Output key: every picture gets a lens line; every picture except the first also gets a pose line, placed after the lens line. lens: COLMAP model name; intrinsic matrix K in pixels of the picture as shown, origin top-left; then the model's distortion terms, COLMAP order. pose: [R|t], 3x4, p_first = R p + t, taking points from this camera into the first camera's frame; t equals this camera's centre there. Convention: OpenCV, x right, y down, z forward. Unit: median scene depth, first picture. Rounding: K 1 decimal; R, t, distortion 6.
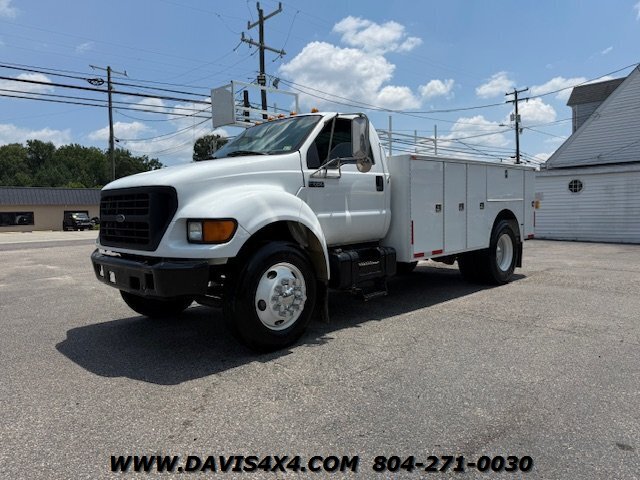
lens RADIAL K [[453.0, 0, 320.0], [0, 453.0, 240.0], [0, 0, 1]] dist [0.054271, -0.078675]
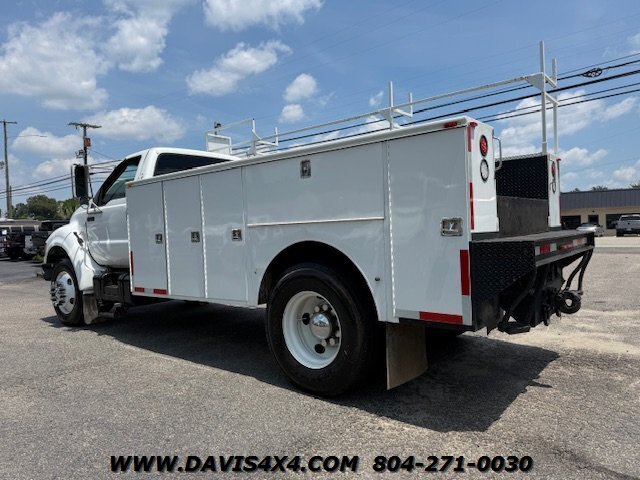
lens RADIAL K [[448.7, 0, 325.4], [0, 448.7, 239.6], [0, 0, 1]] dist [0.049817, -0.058263]
pose [[0.096458, 0.045003, -0.994319, 1.092191], [-0.036755, 0.998457, 0.041625, -0.112093], [0.994658, 0.032531, 0.097963, 1.213302]]
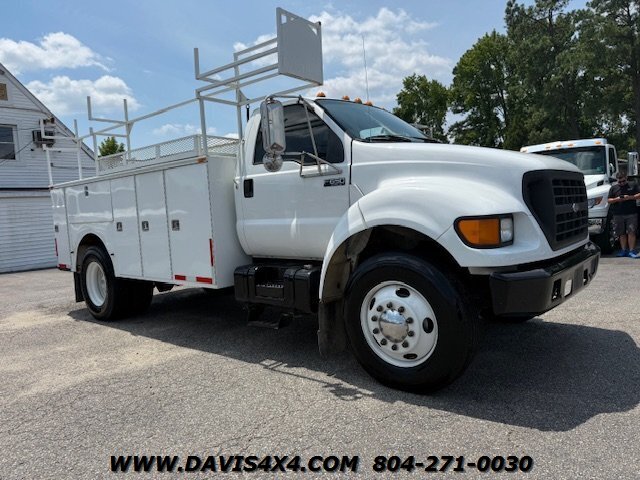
lens RADIAL K [[452.7, 0, 323.1], [0, 452.7, 243.1], [0, 0, 1]] dist [0.031706, -0.031494]
pose [[-0.071419, -0.049435, 0.996221, -0.870269], [0.130307, 0.989749, 0.058456, -0.064515], [-0.988898, 0.133990, -0.064245, 1.070665]]
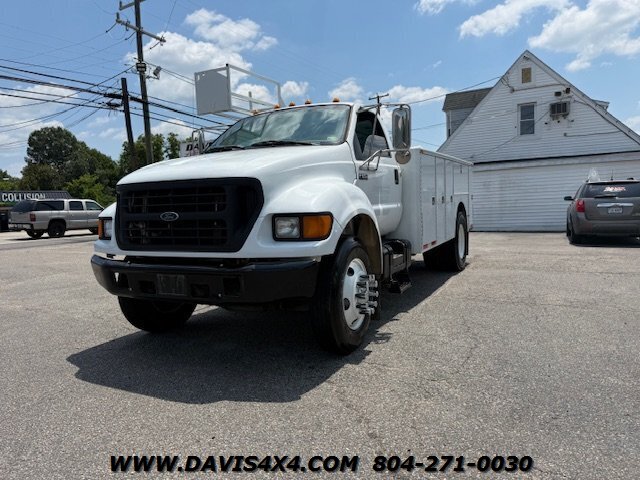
lens RADIAL K [[452.7, 0, 323.1], [0, 452.7, 243.1], [0, 0, 1]] dist [0.031706, -0.031494]
pose [[0.952310, -0.043716, 0.301984, -0.297851], [0.040664, 0.999038, 0.016388, -0.000324], [-0.302410, -0.003326, 0.953172, 0.079406]]
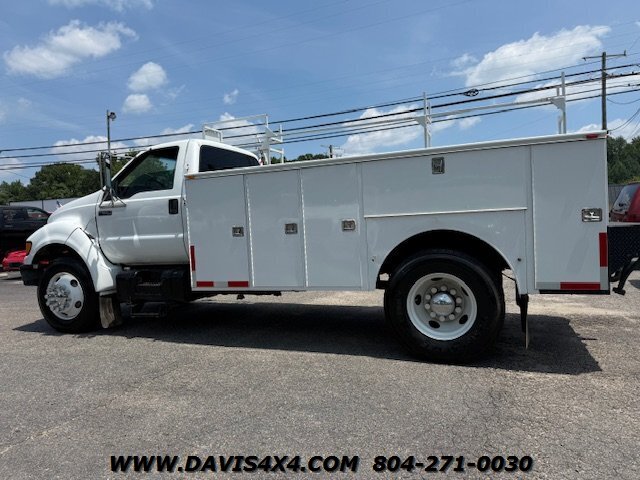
lens RADIAL K [[452.7, 0, 323.1], [0, 452.7, 243.1], [0, 0, 1]] dist [0.031706, -0.031494]
pose [[0.398787, 0.046995, -0.915839, 1.059014], [-0.033000, 0.998775, 0.036882, -0.083663], [0.916450, 0.015515, 0.399849, 0.815119]]
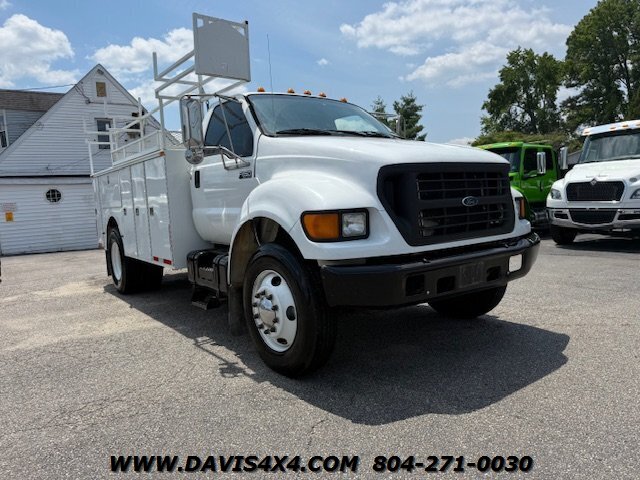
lens RADIAL K [[453.0, 0, 320.0], [0, 453.0, 240.0], [0, 0, 1]] dist [0.054271, -0.078675]
pose [[0.155901, -0.077375, 0.984738, -0.890331], [0.117402, 0.991312, 0.059304, -0.041143], [-0.980771, 0.106365, 0.163630, 0.800154]]
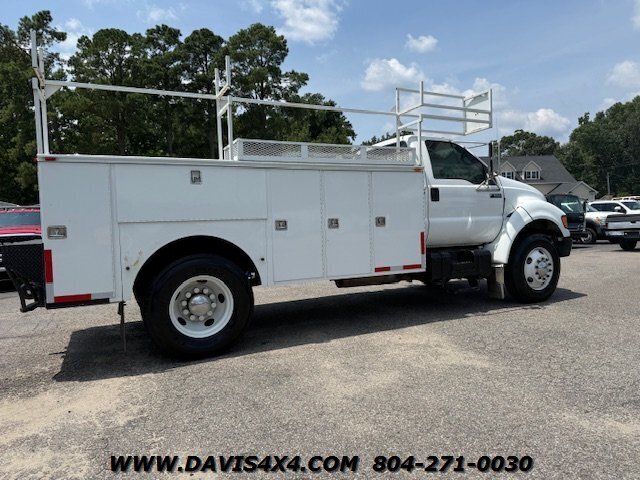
lens RADIAL K [[452.7, 0, 323.1], [0, 452.7, 243.1], [0, 0, 1]] dist [0.031706, -0.031494]
pose [[-0.934669, 0.038829, 0.353393, -0.245006], [0.082243, 0.990670, 0.108670, -0.148049], [-0.345876, 0.130634, -0.929142, 2.154746]]
